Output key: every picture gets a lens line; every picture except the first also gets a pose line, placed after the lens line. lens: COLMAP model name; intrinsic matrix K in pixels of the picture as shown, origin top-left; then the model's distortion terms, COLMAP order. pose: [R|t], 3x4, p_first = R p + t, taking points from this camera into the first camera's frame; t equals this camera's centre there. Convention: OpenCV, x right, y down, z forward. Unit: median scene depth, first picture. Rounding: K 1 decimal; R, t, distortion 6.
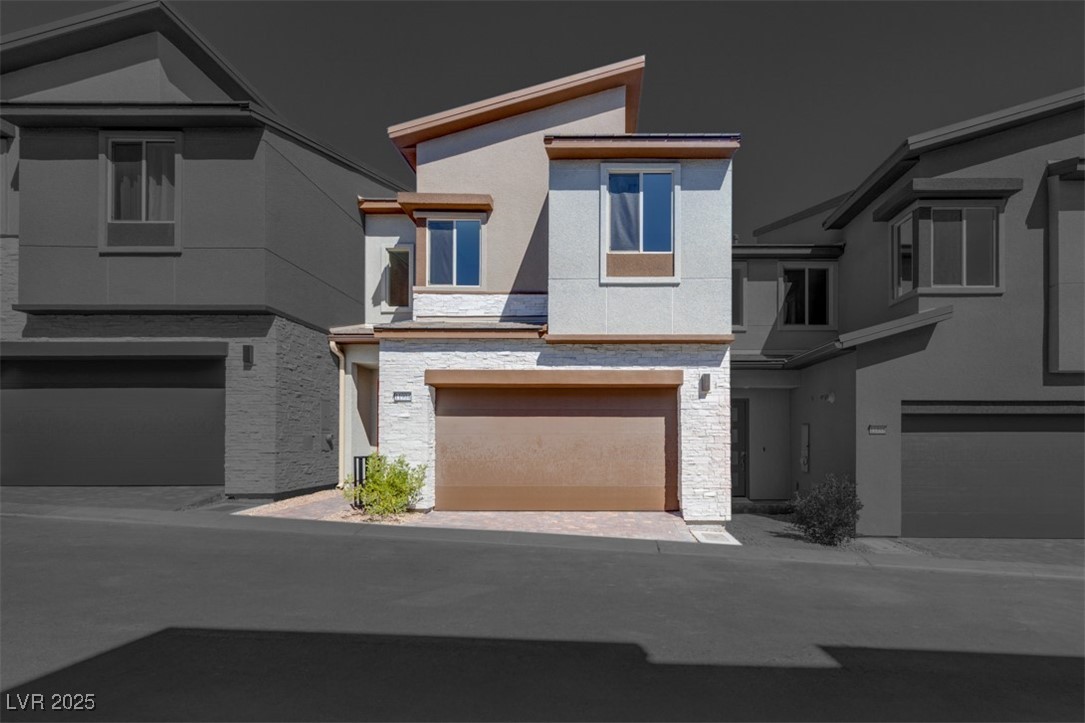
lens RADIAL K [[489.0, 0, 543.5], [0, 489.0, 435.7], [0, 0, 1]] dist [0.001529, 0.000306]
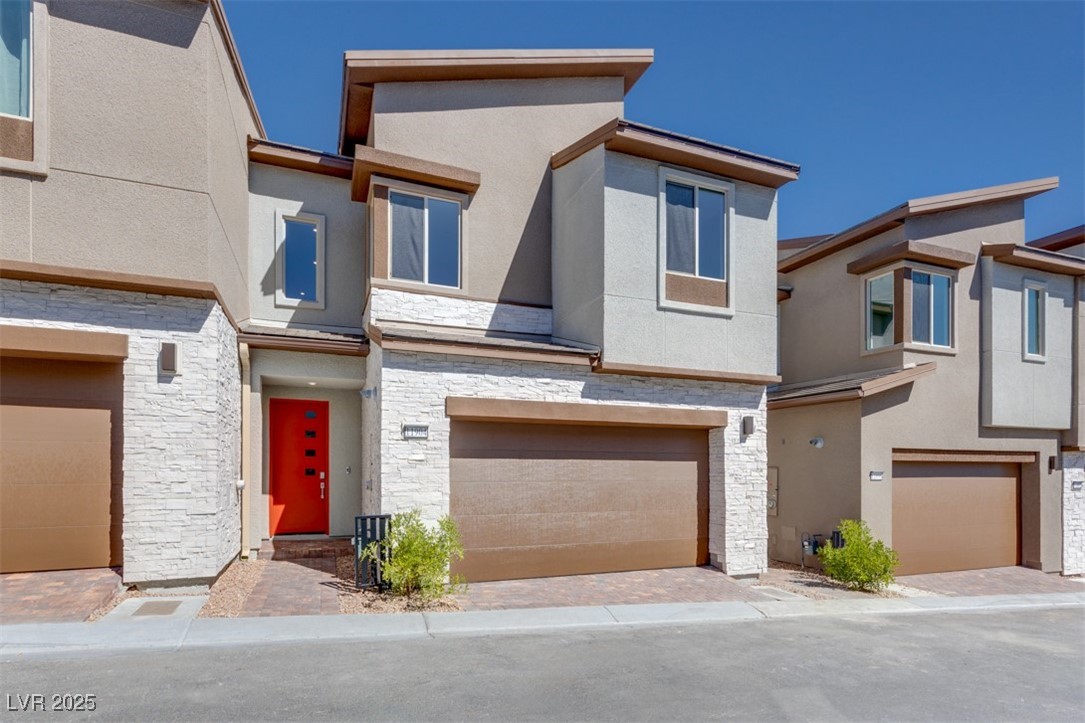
lens RADIAL K [[563.4, 0, 542.4], [0, 563.4, 471.6], [0, 0, 1]] dist [0.000904, 0.000756]
pose [[0.929304, 0.001114, 0.369313, -0.420733], [-0.003697, 0.999973, 0.006286, -0.026584], [-0.369296, -0.007207, 0.929284, 0.149004]]
